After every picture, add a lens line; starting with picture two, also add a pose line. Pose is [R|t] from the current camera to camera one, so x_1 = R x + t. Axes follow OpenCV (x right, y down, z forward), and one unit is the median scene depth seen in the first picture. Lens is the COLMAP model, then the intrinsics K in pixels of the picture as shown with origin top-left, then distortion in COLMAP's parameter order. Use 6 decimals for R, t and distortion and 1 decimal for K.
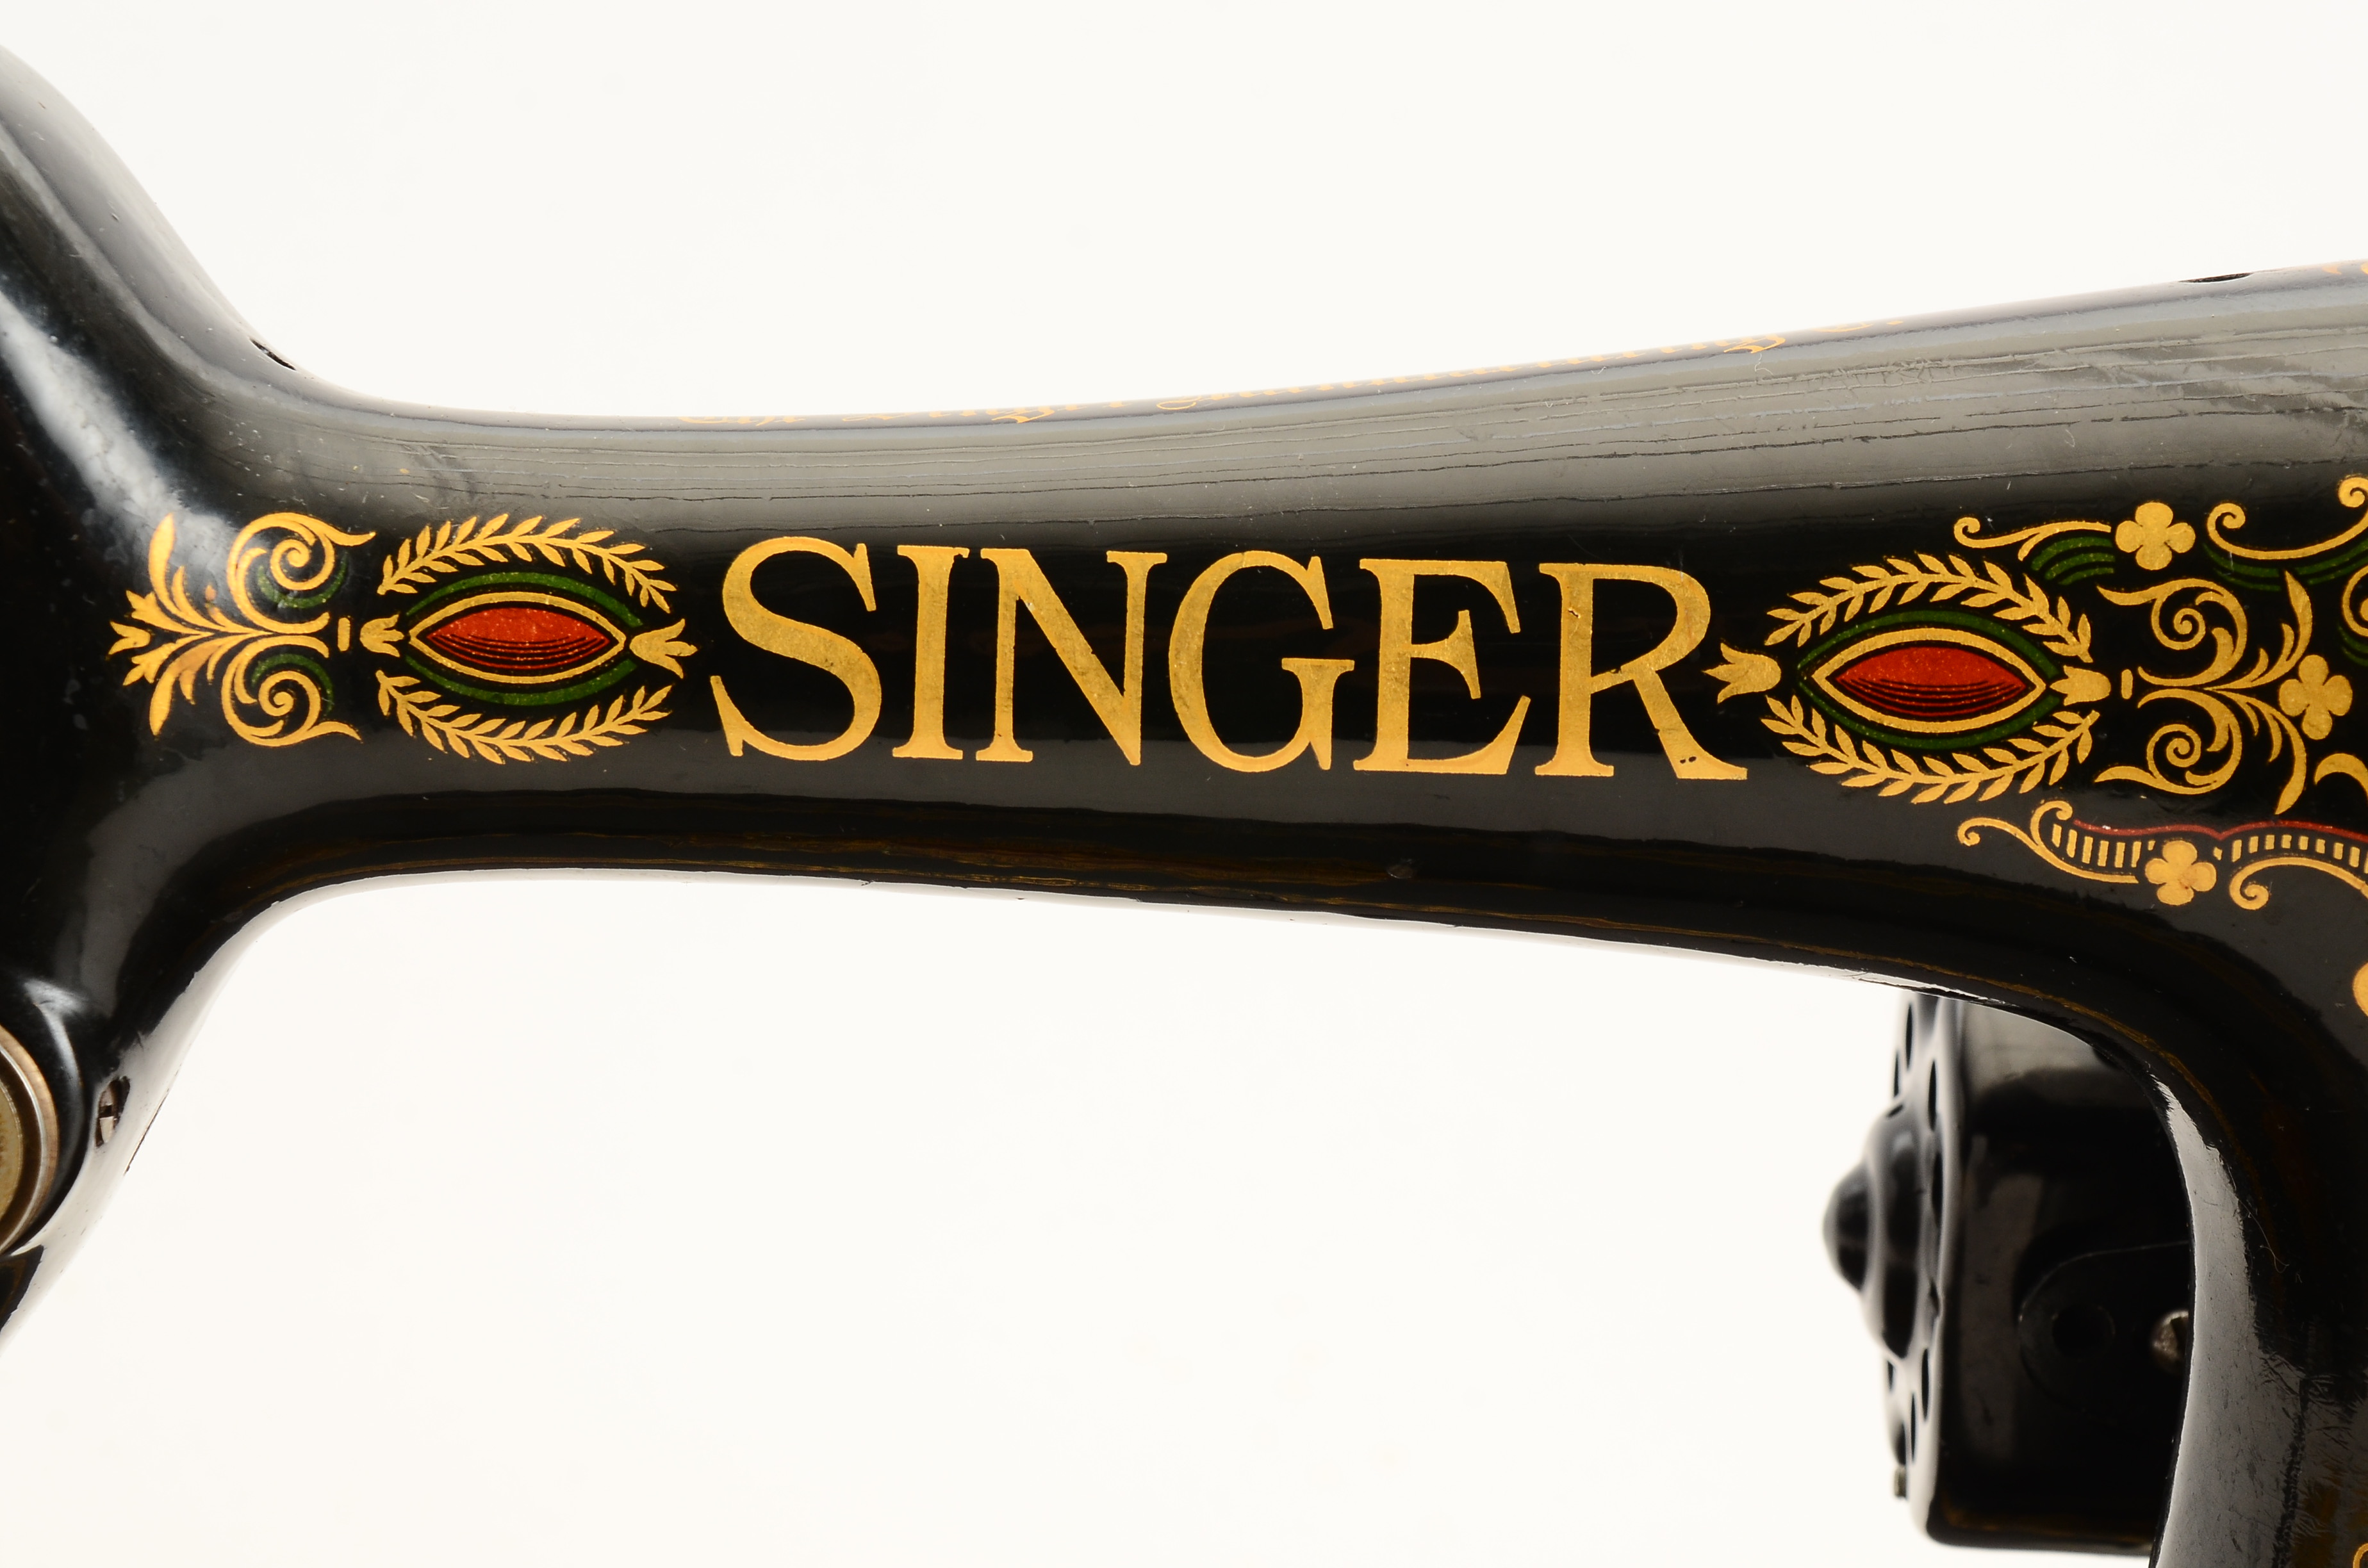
lens RADIAL K [[5595.9, 0, 1185.7], [0, 5595.9, 788.0], [0, 0, 1]] dist [0.054330, 0.000000]
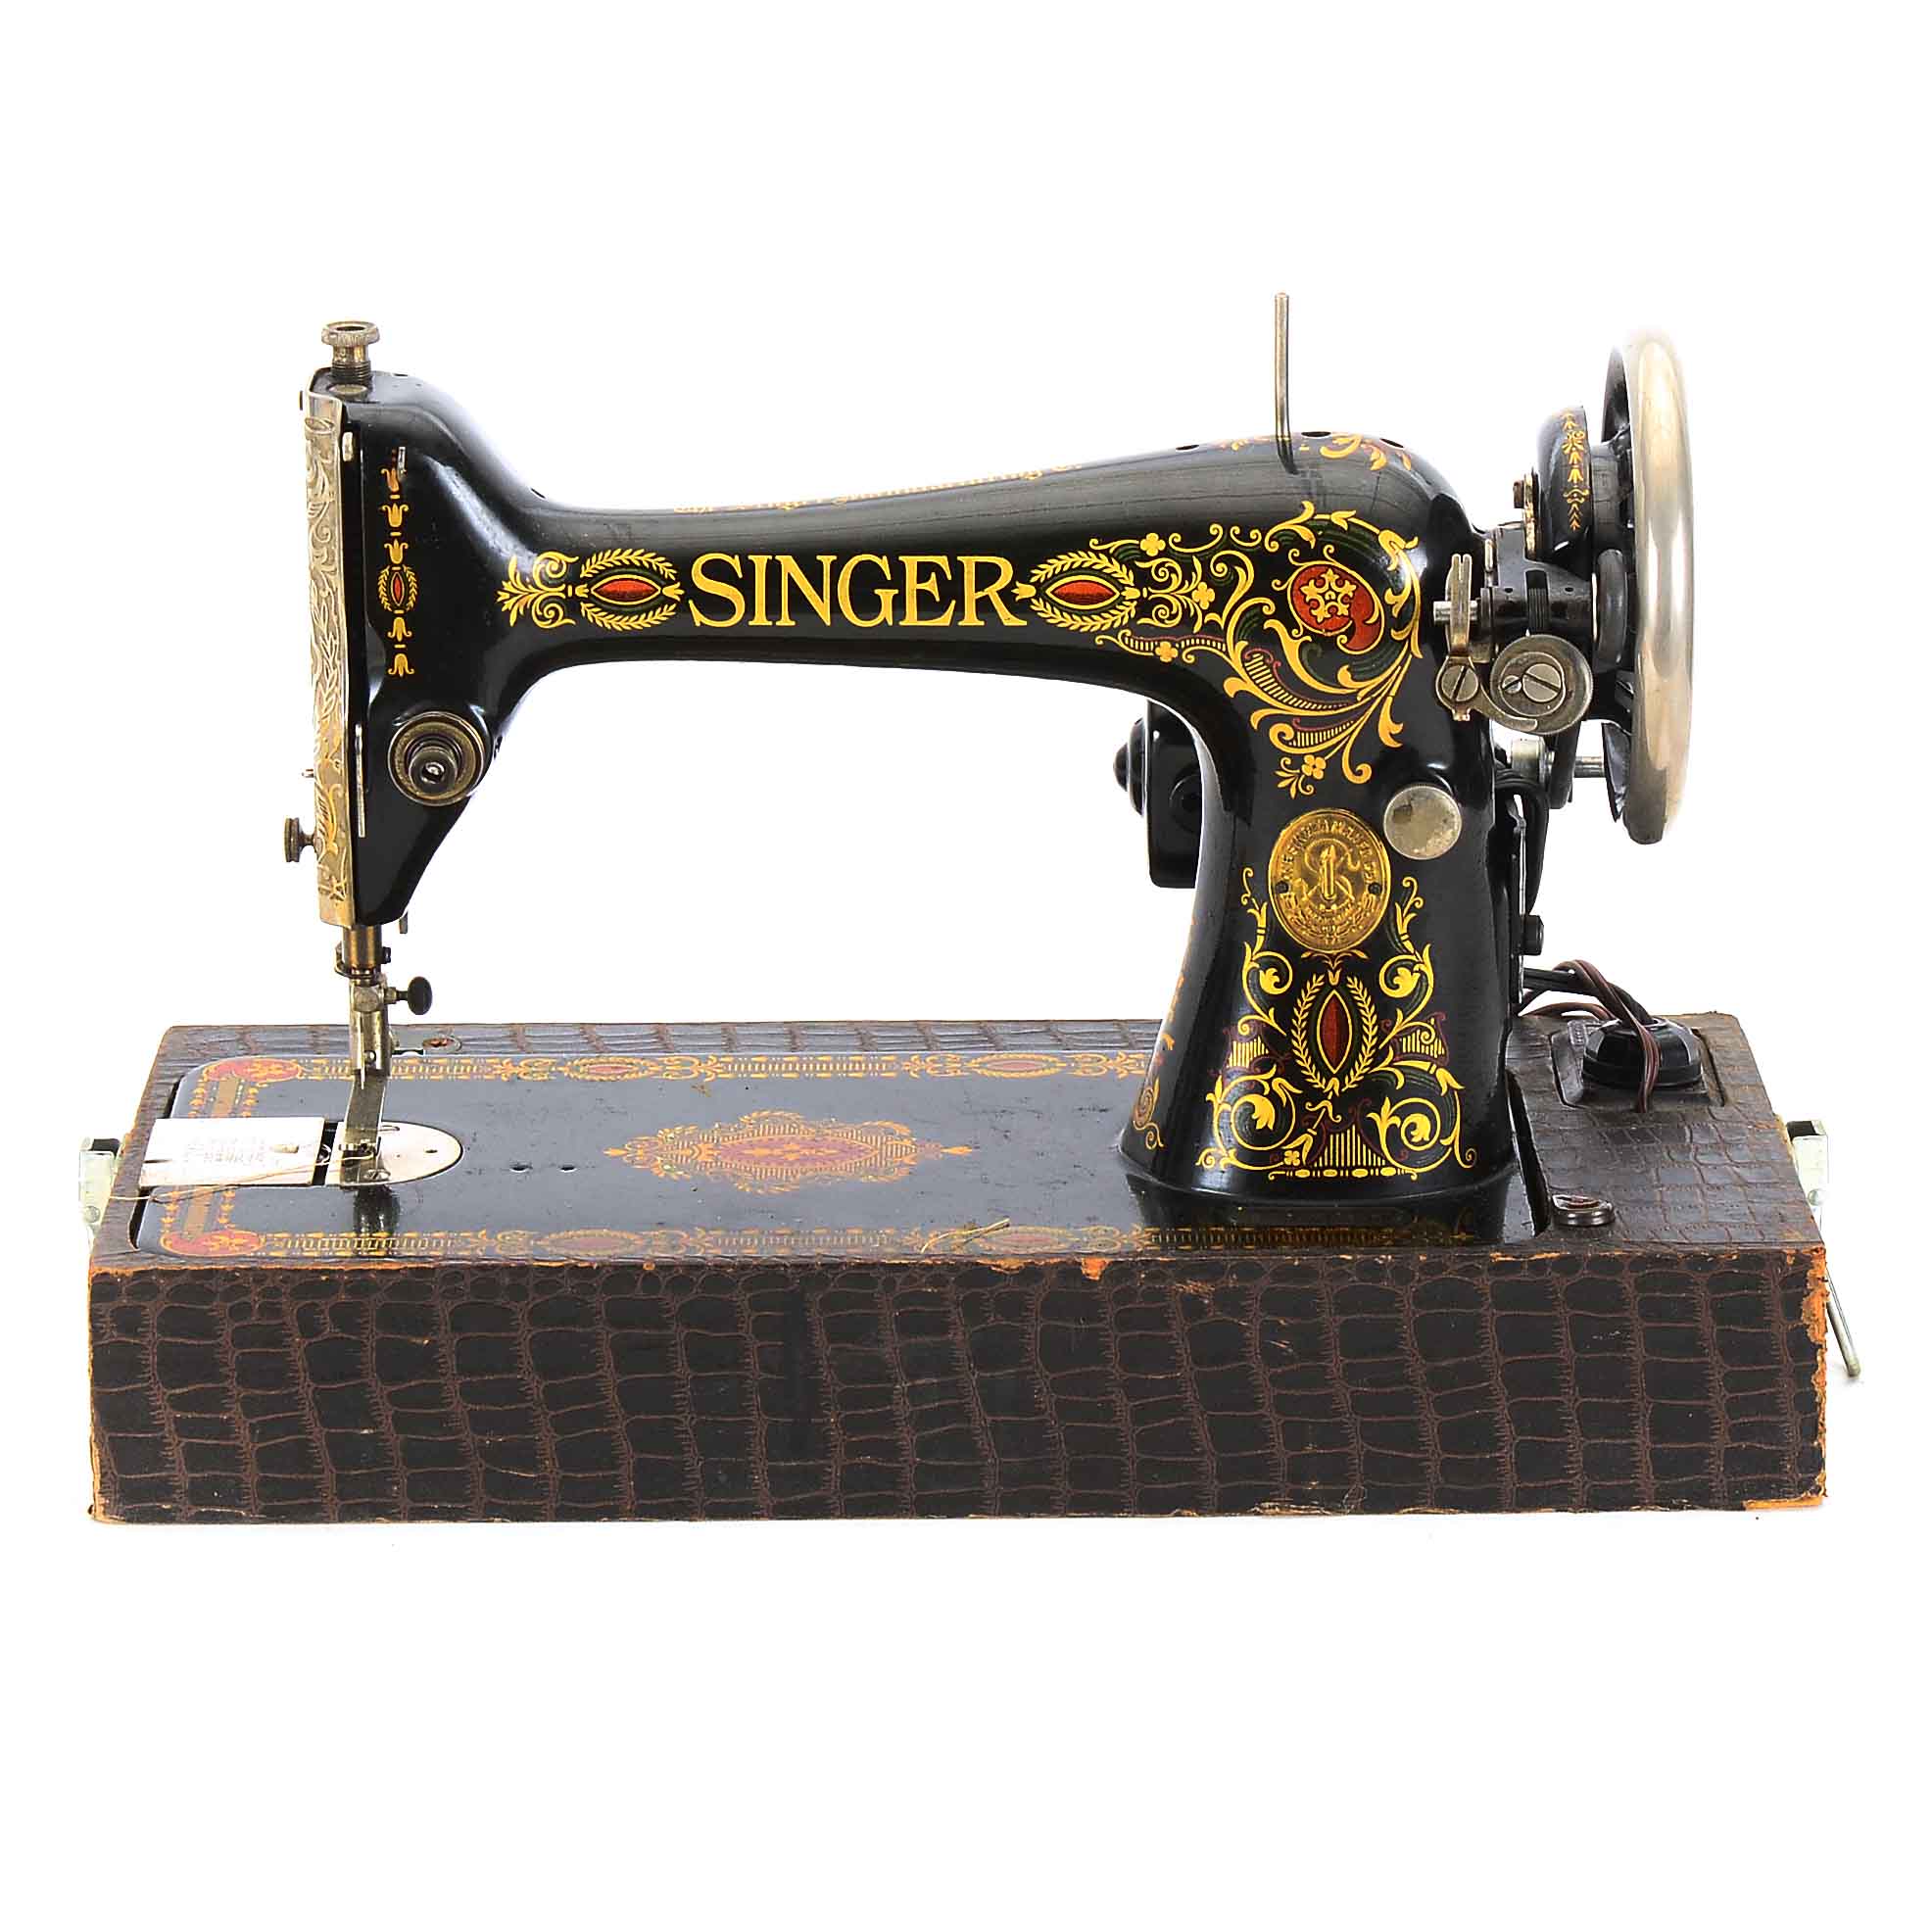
lens RADIAL K [[7611.6, 0, 967.0], [0, 7611.6, 965.7], [0, 0, 1]] dist [-0.006657, 0.000000]
pose [[0.999359, -0.027761, -0.022623, 0.156942], [0.030032, 0.993787, 0.107168, -0.264696], [0.019508, -0.107778, 0.993984, -3.178892]]
